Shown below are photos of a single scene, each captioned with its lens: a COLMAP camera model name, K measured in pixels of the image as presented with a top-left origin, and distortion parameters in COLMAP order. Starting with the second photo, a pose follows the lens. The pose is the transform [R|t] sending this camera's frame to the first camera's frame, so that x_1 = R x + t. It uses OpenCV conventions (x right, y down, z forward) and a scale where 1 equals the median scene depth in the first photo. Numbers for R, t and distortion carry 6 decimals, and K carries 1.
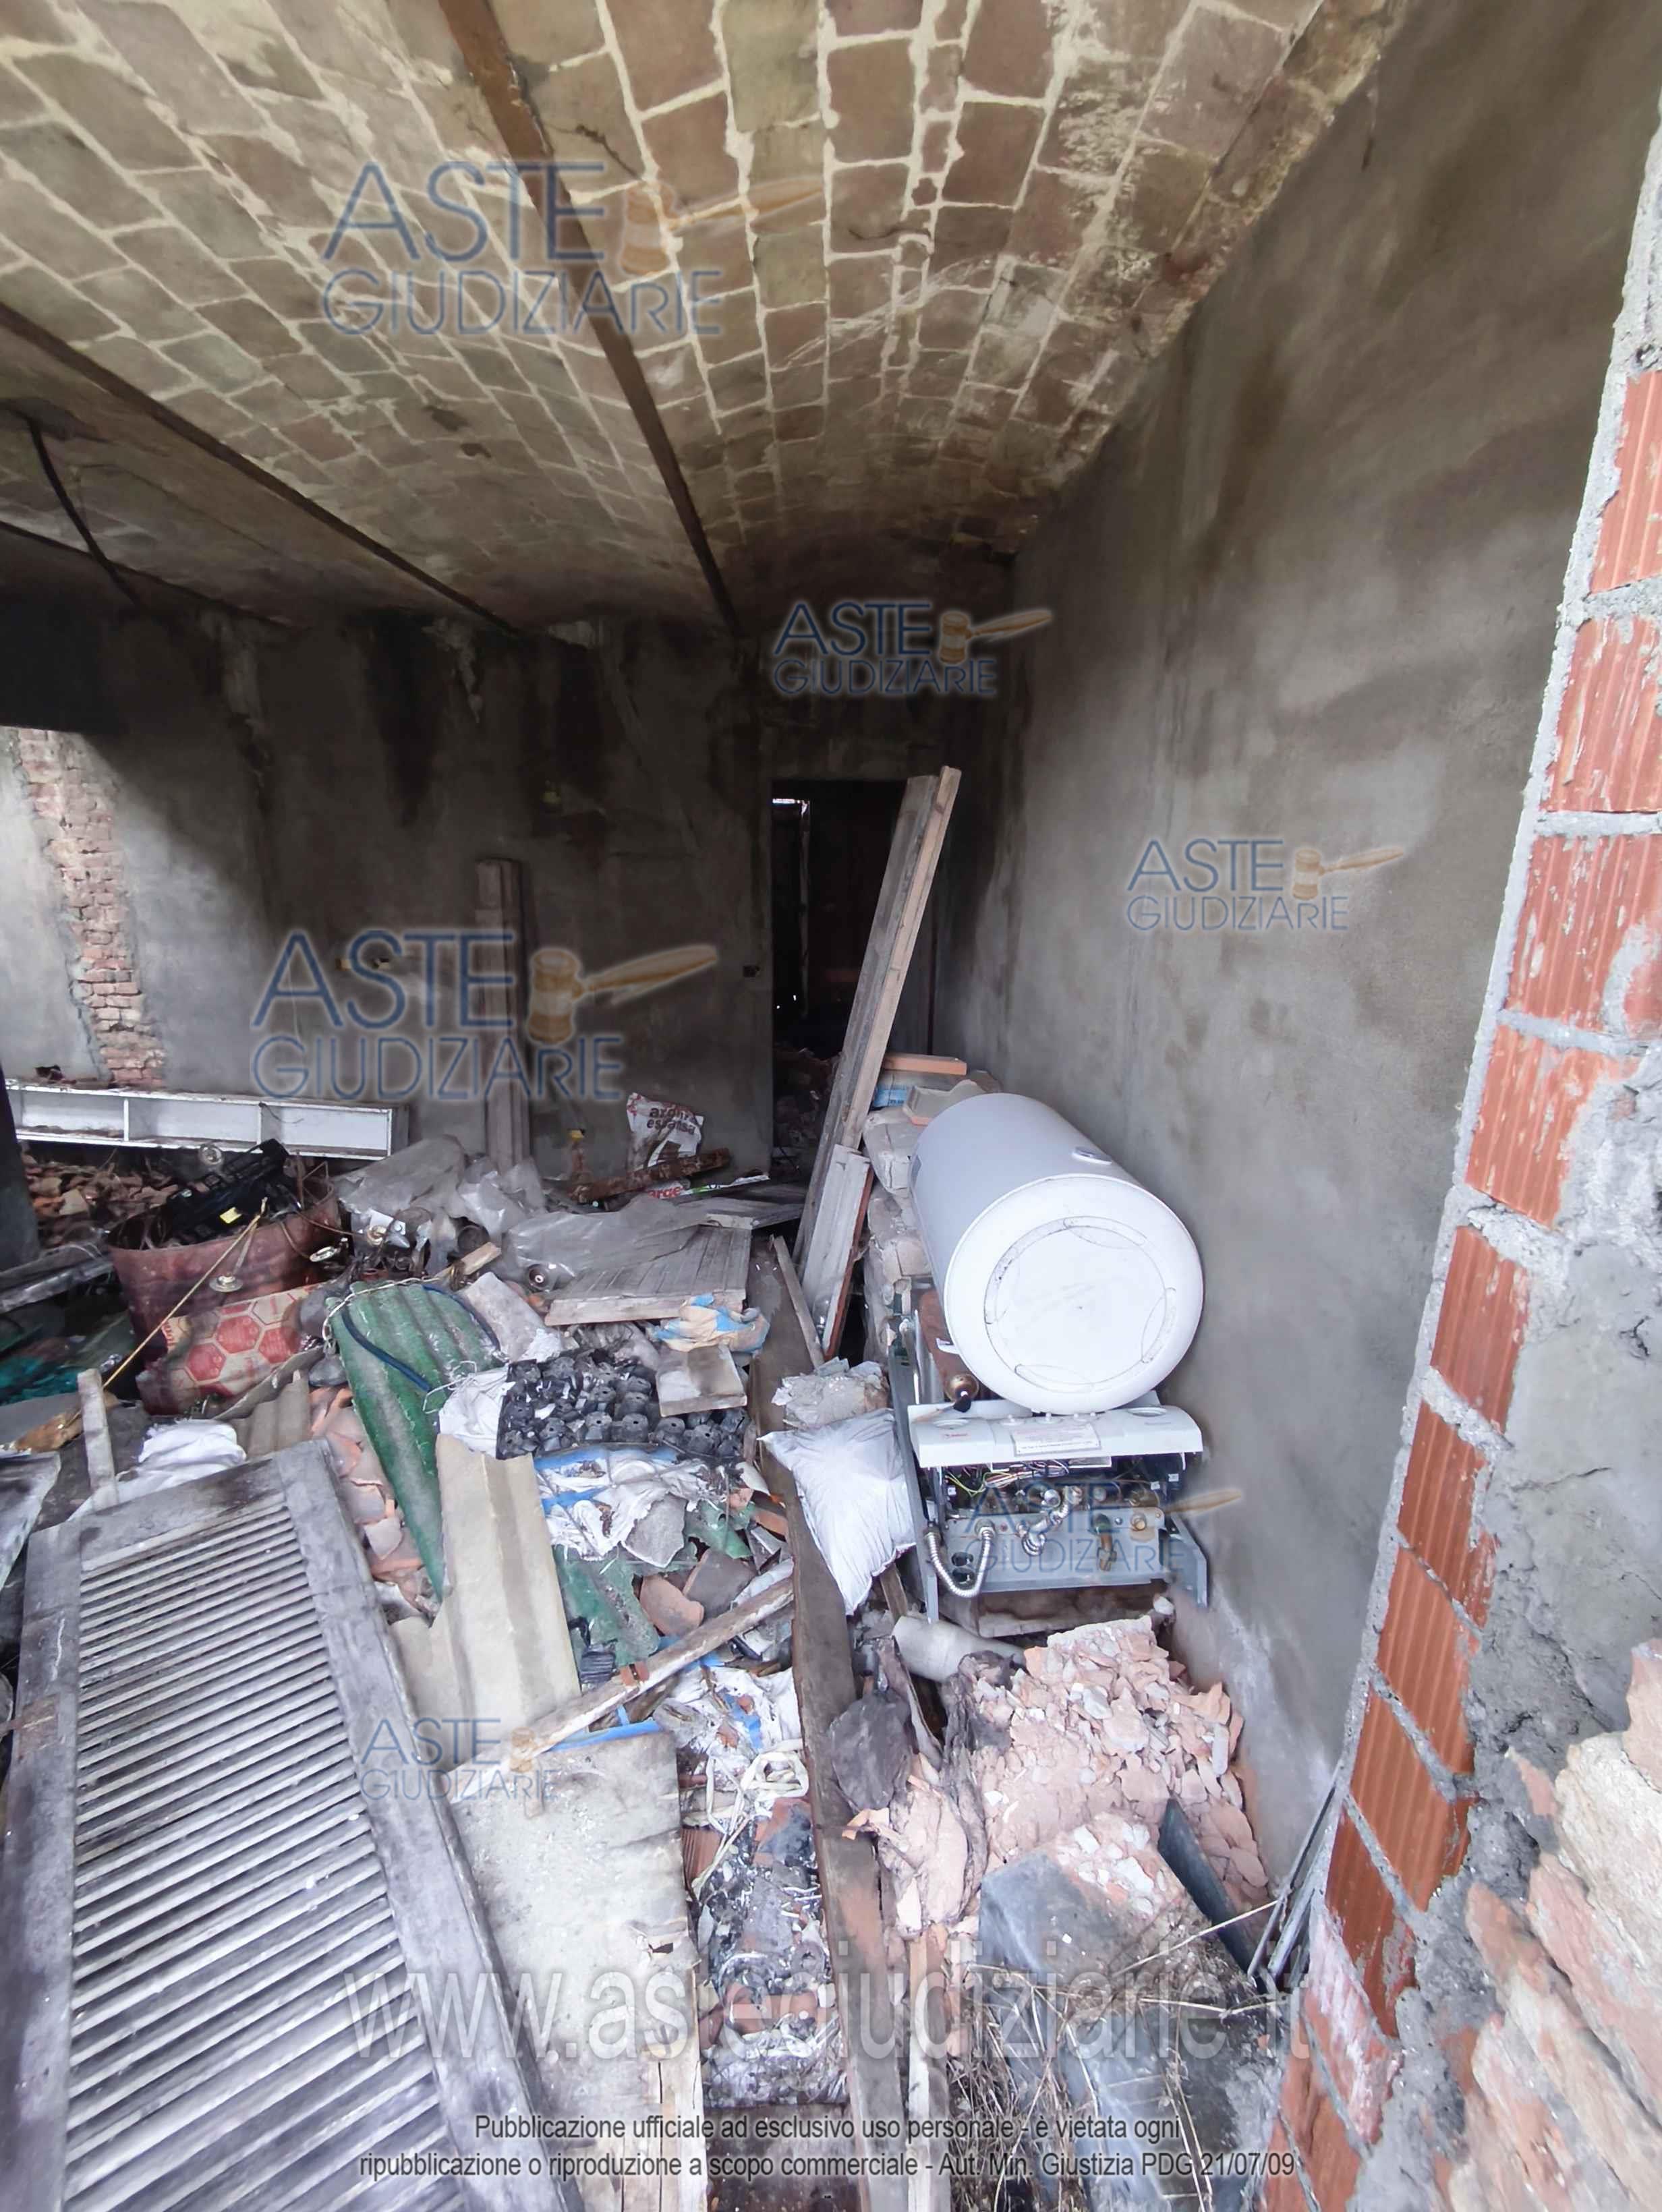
lens RADIAL K [[956.7, 0, 873.3], [0, 956.7, 1105.7], [0, 0, 1]] dist [0.029315, -0.016255]
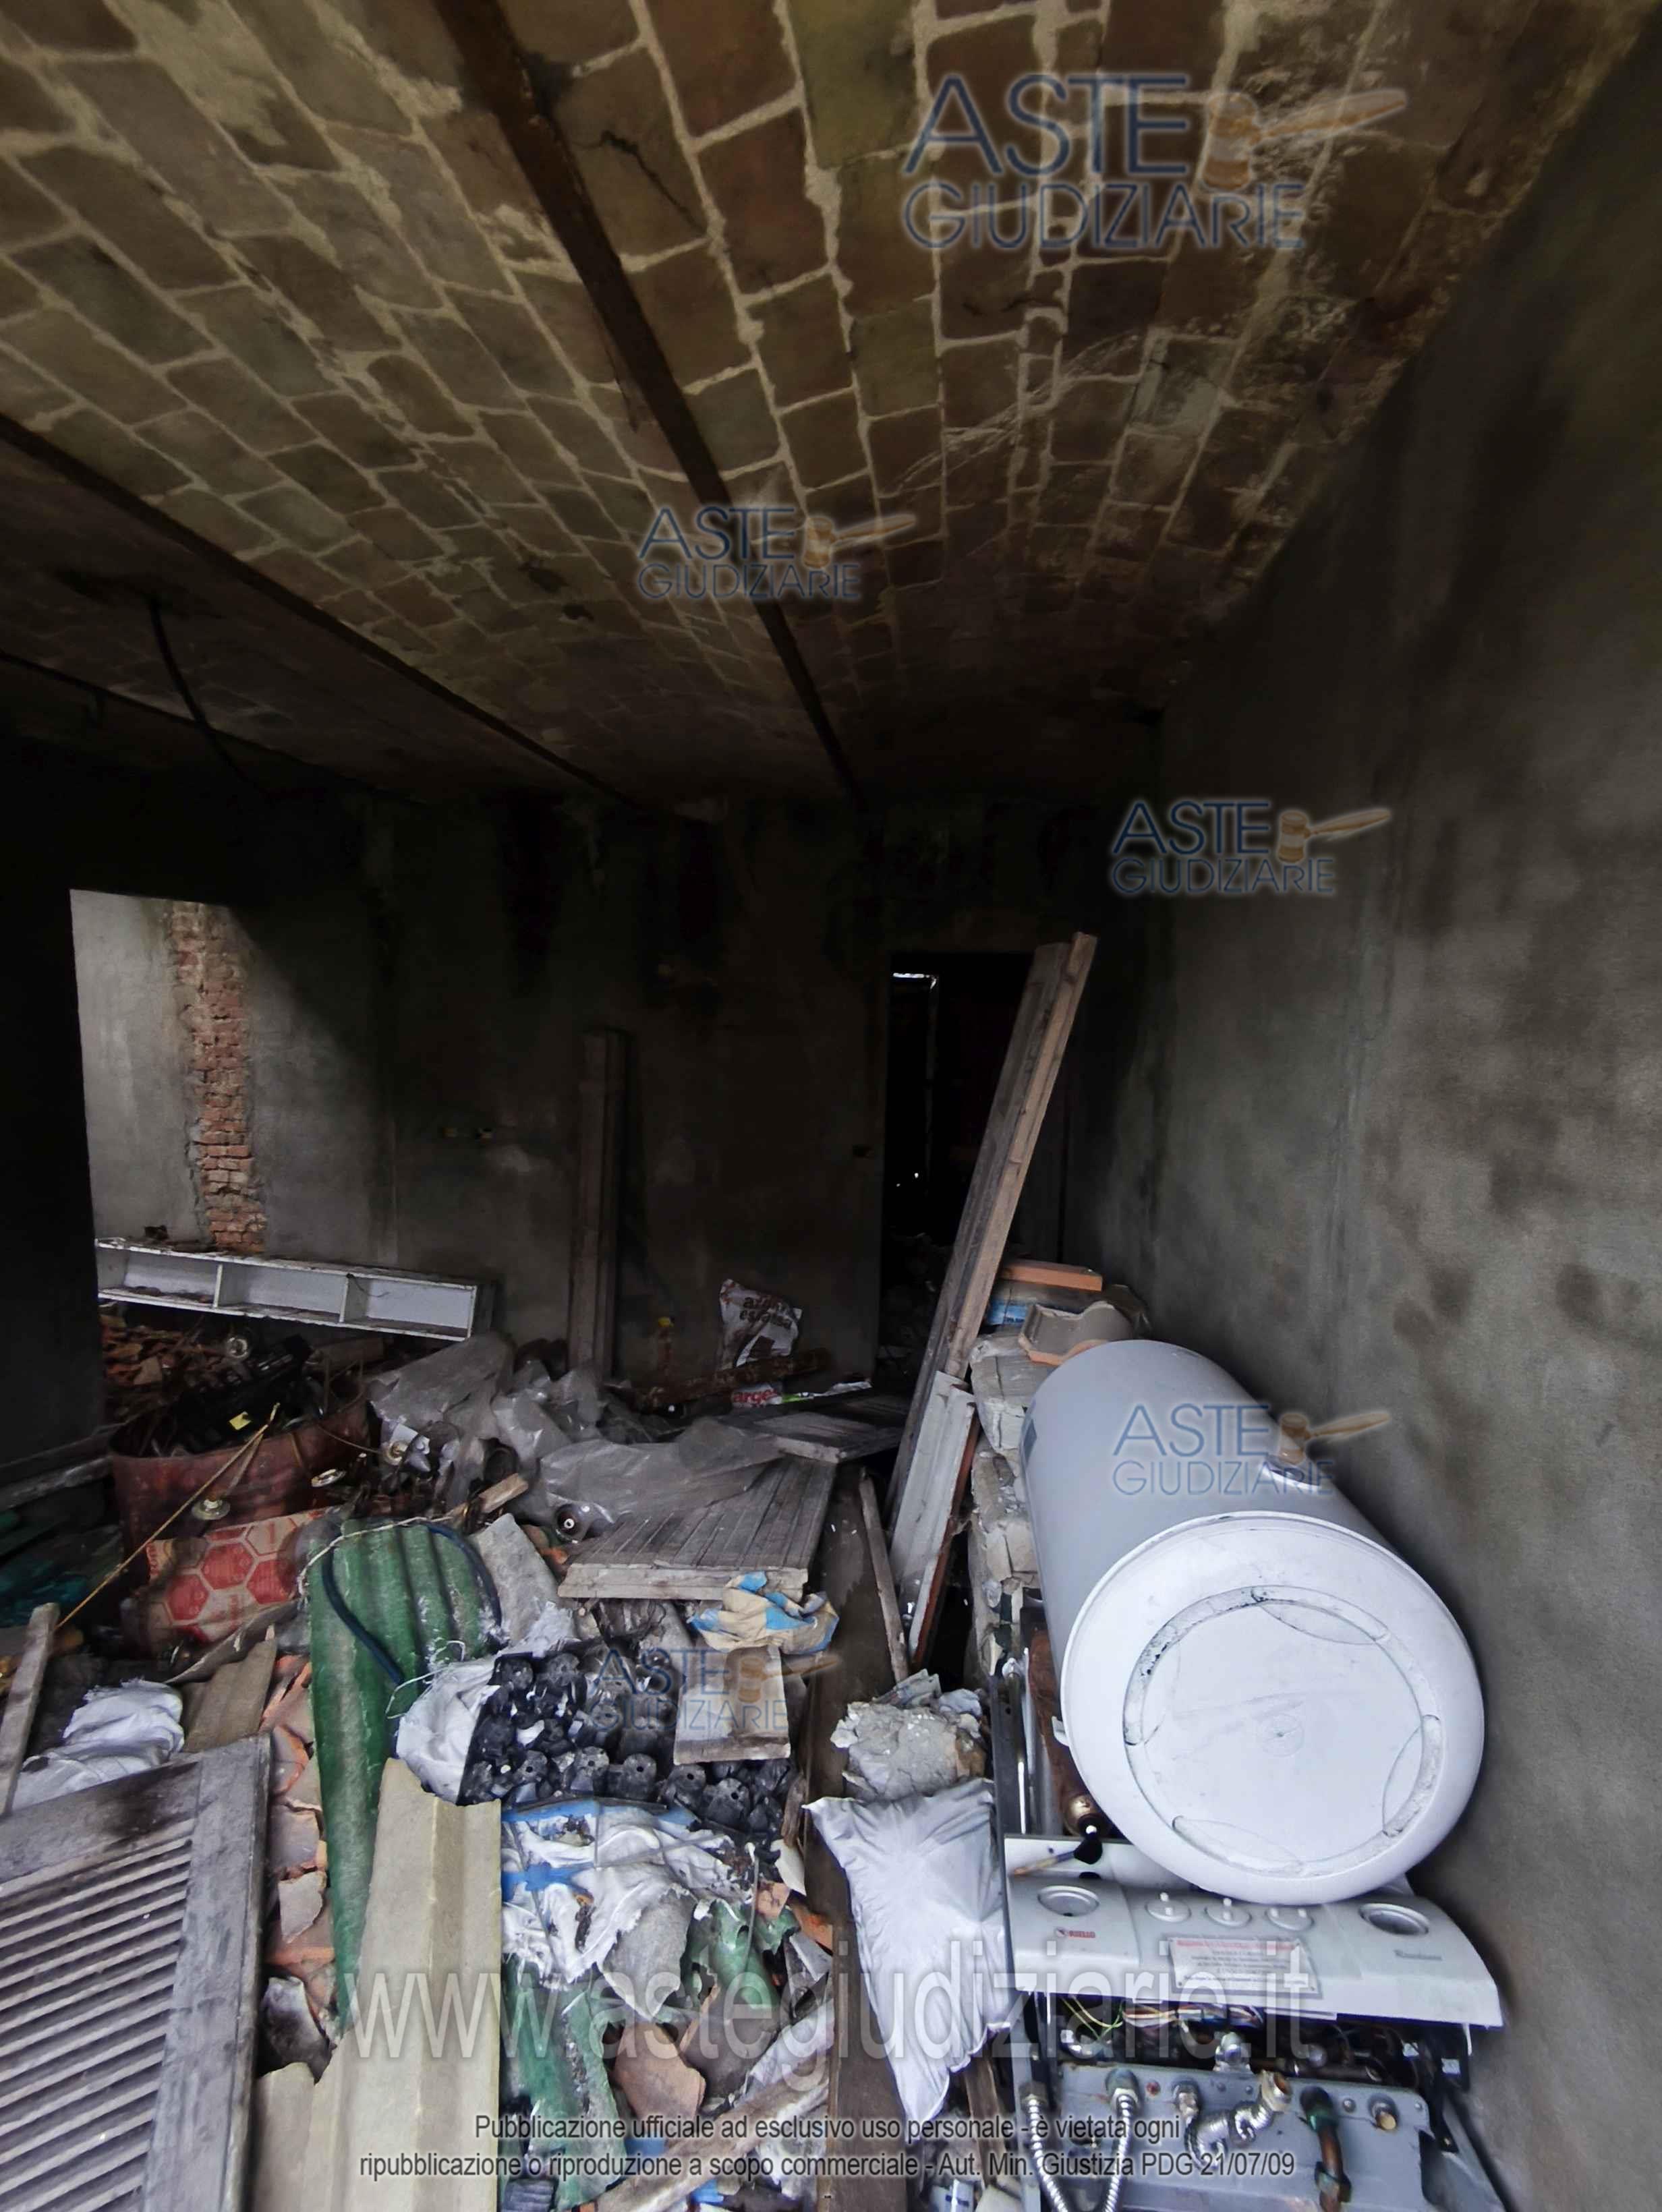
lens RADIAL K [[956.7, 0, 873.3], [0, 956.7, 1105.7], [0, 0, 1]] dist [0.029315, -0.016255]
pose [[0.989333, 0.025867, -0.143357, 0.024829], [-0.050411, 0.984098, -0.170324, -0.056352], [0.136672, 0.175734, 0.974904, 0.208873]]
